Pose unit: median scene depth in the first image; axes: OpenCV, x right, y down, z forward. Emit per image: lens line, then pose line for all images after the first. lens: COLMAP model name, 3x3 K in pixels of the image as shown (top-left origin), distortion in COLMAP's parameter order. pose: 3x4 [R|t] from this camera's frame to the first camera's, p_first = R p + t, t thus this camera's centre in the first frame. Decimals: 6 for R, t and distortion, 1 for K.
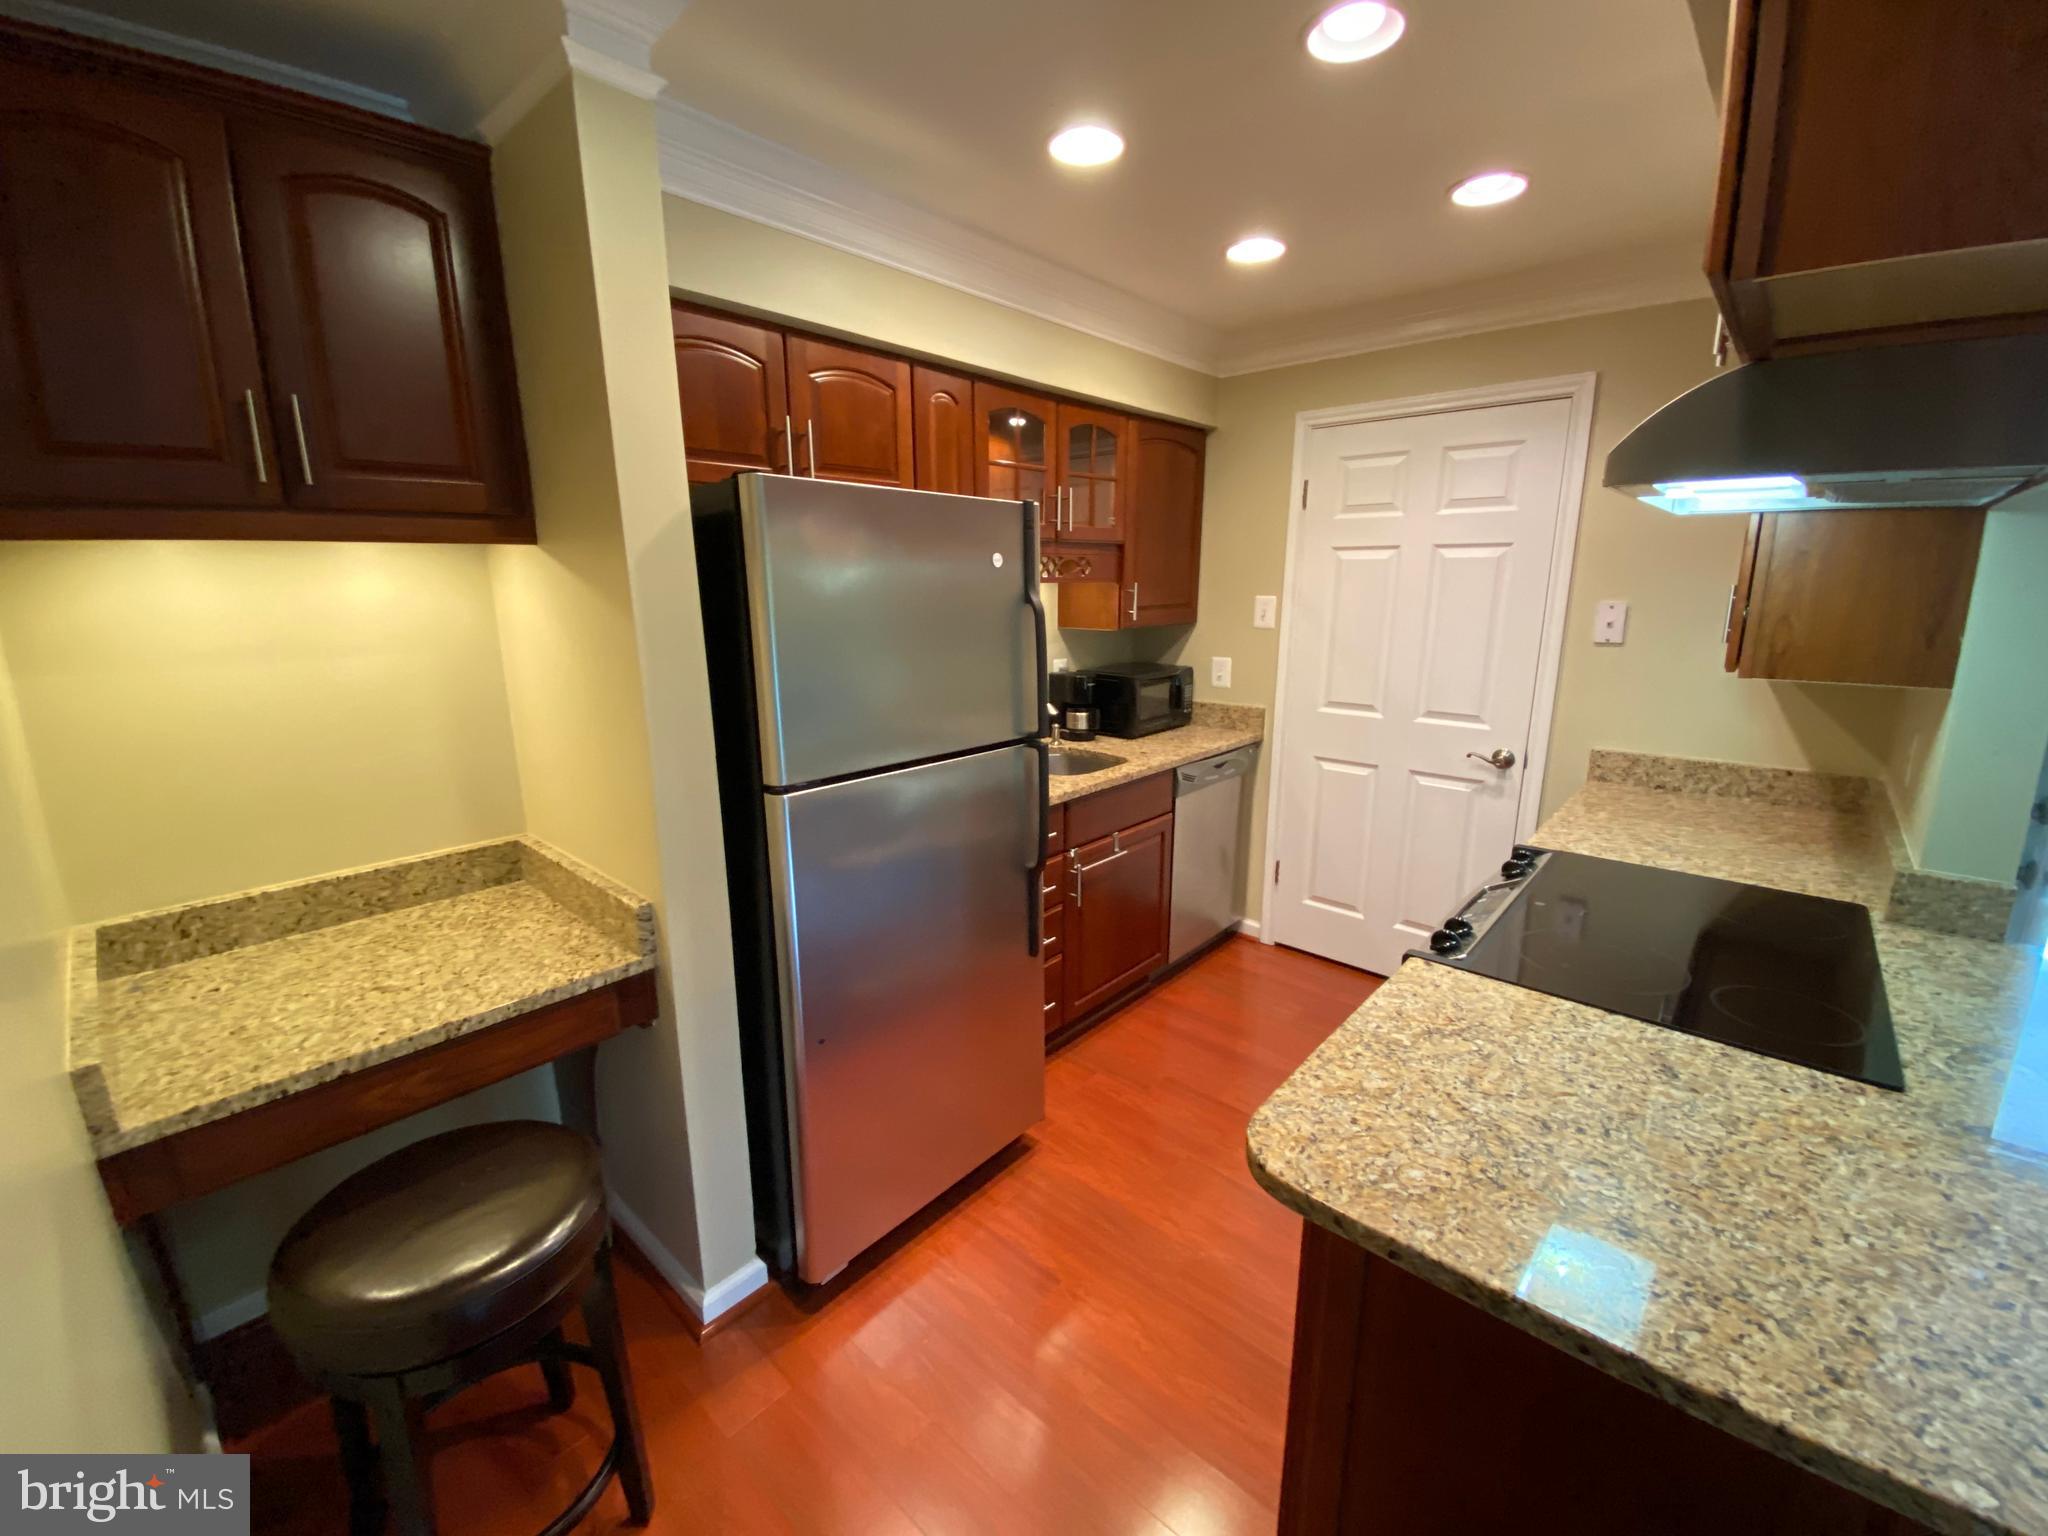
lens RADIAL K [[820.5, 0, 1032.6], [0, 820.5, 780.8], [0, 0, 1]] dist [-0.010261, -0.003275]
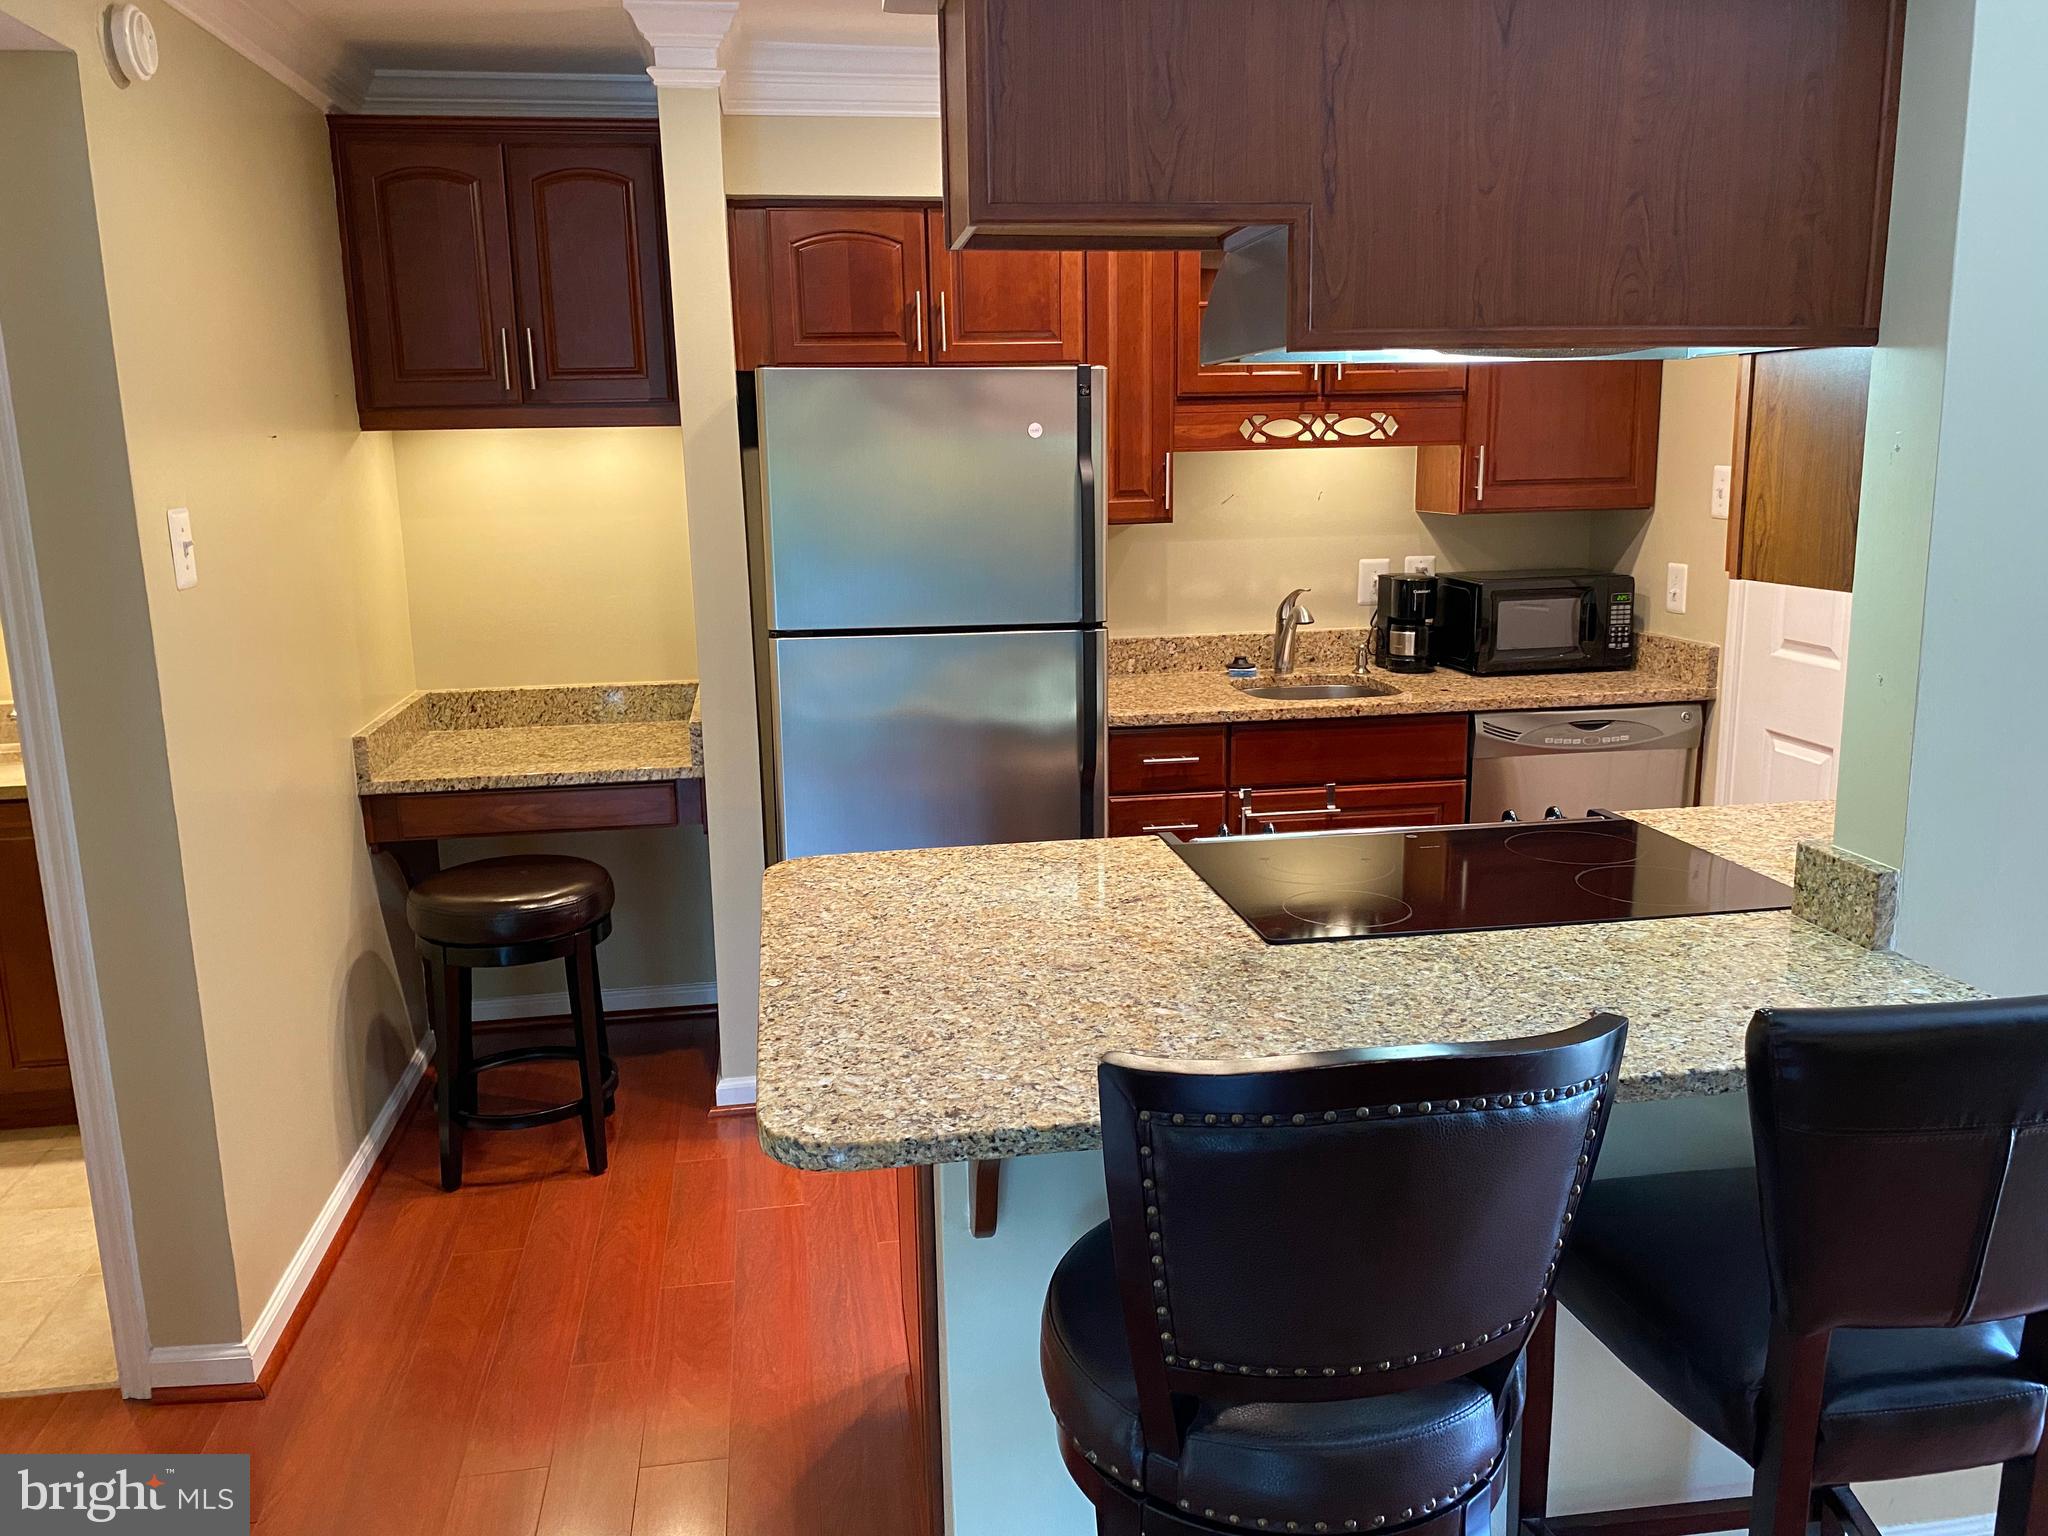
lens RADIAL K [[1603.7, 0, 1031.1], [0, 1603.7, 764.1], [0, 0, 1]] dist [0.043084, -0.059565]
pose [[0.774134, 0.116517, -0.622207, 1.368580], [-0.138655, 0.990256, 0.012928, 0.113210], [0.617650, 0.076264, 0.782746, -0.537921]]
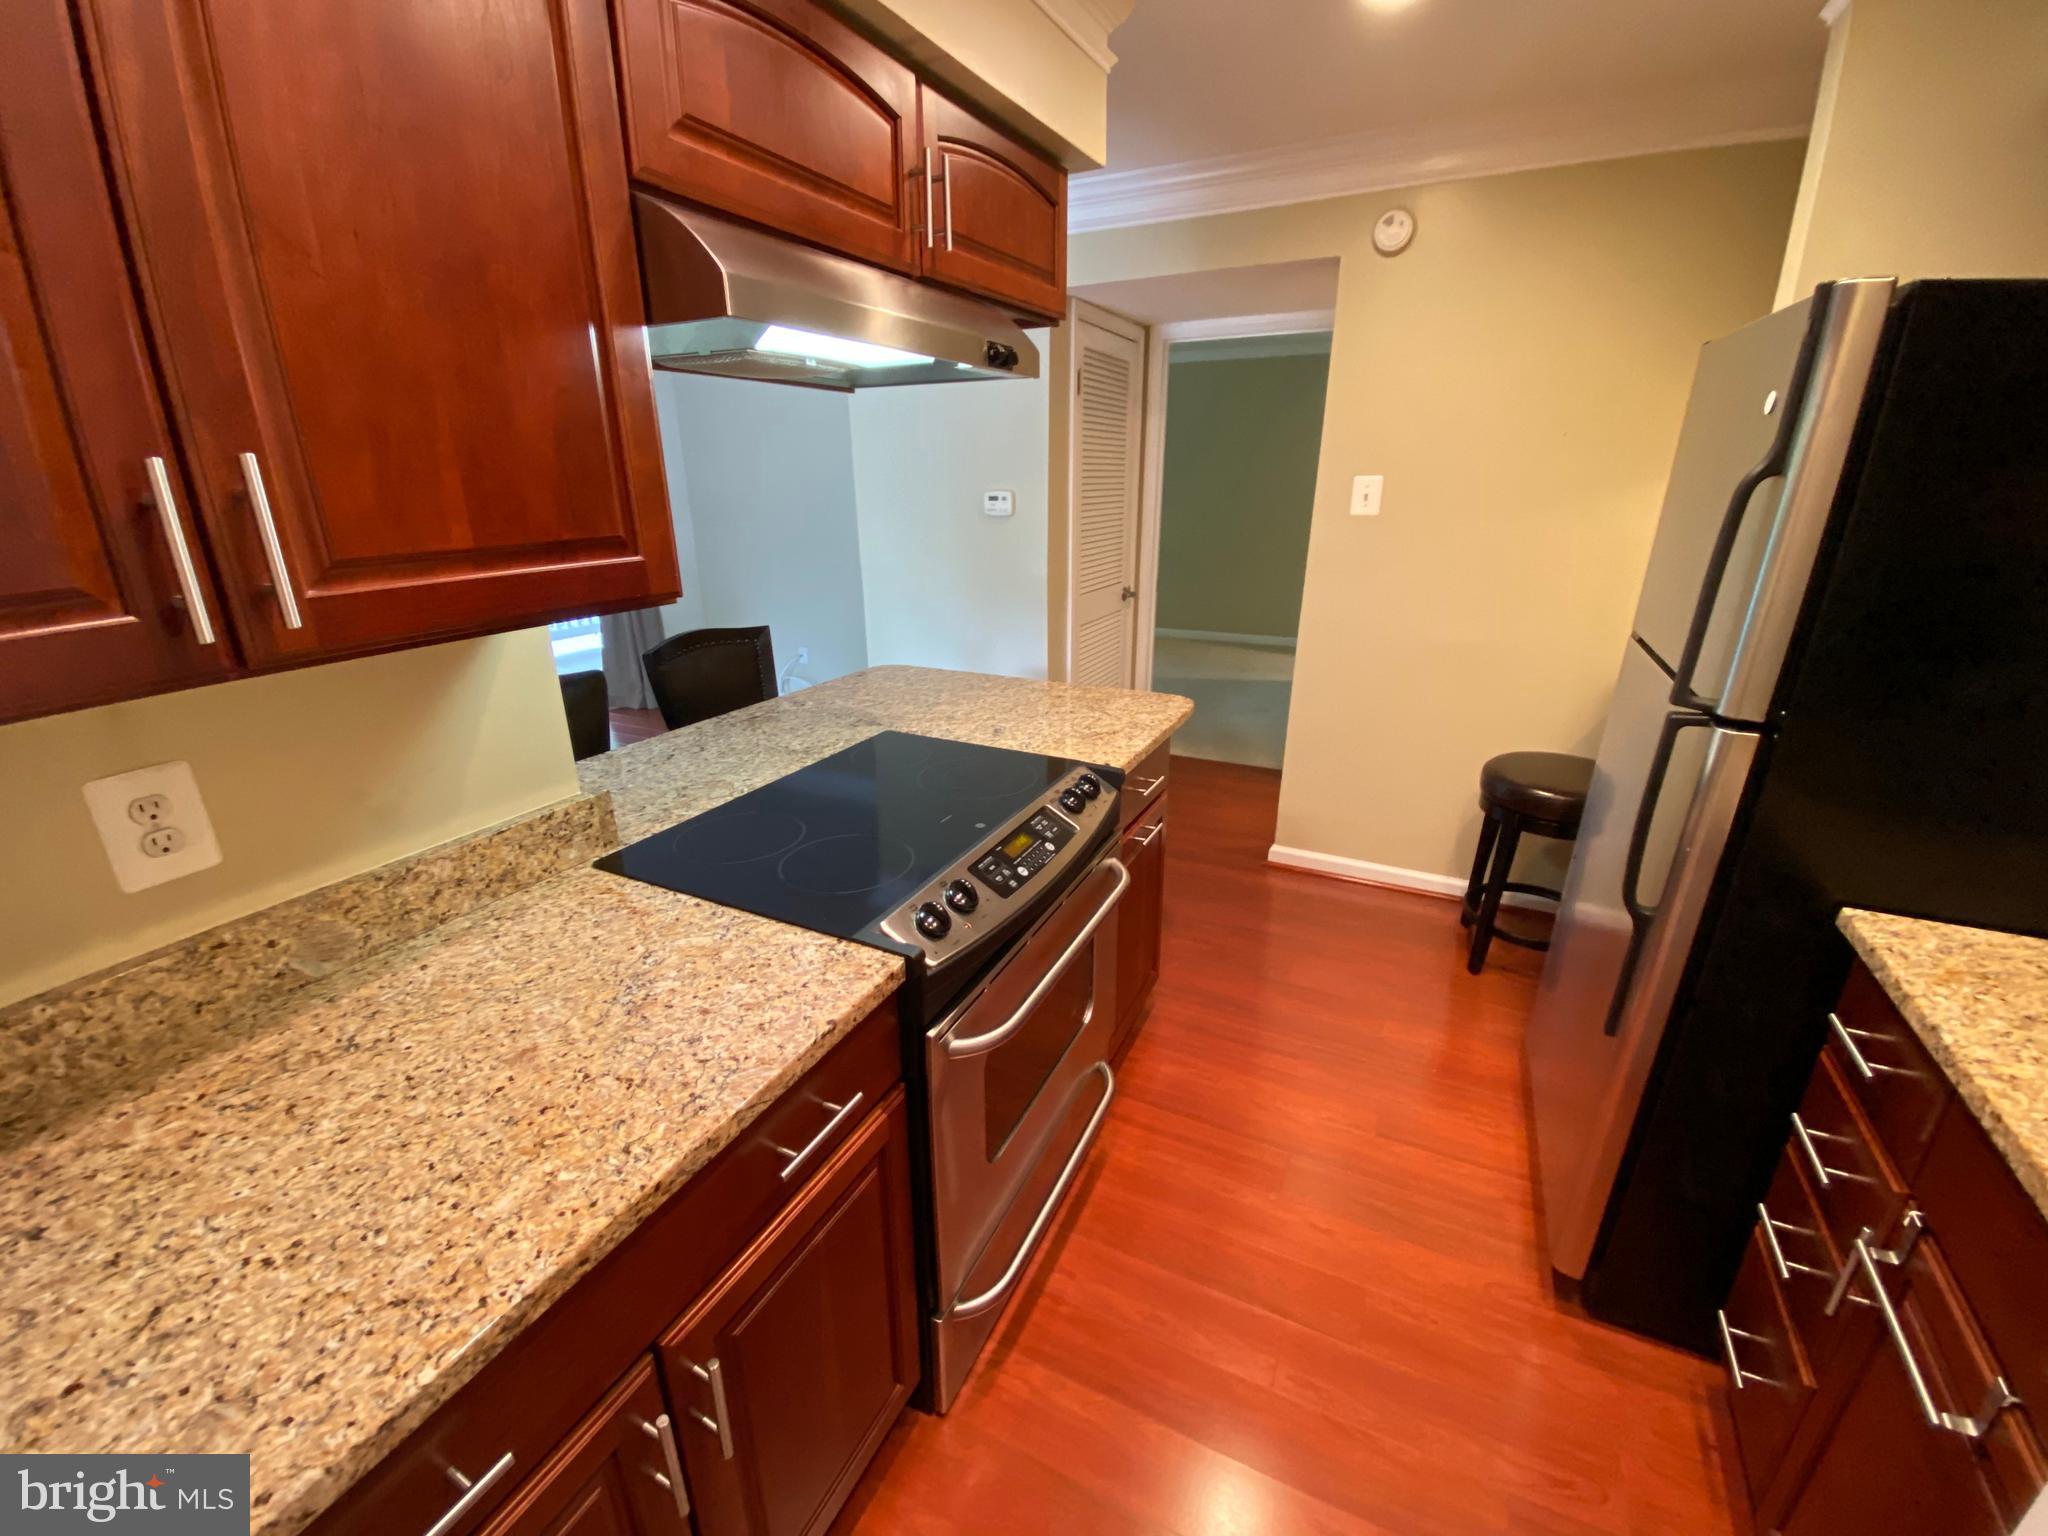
lens RADIAL K [[820.5, 0, 1032.0], [0, 820.5, 761.6], [0, 0, 1]] dist [-0.010261, -0.003275]
pose [[-0.963329, 0.092990, -0.251696, 0.809992], [-0.062373, 0.834729, 0.547117, -0.419481], [0.260974, 0.542752, -0.798319, 1.748032]]
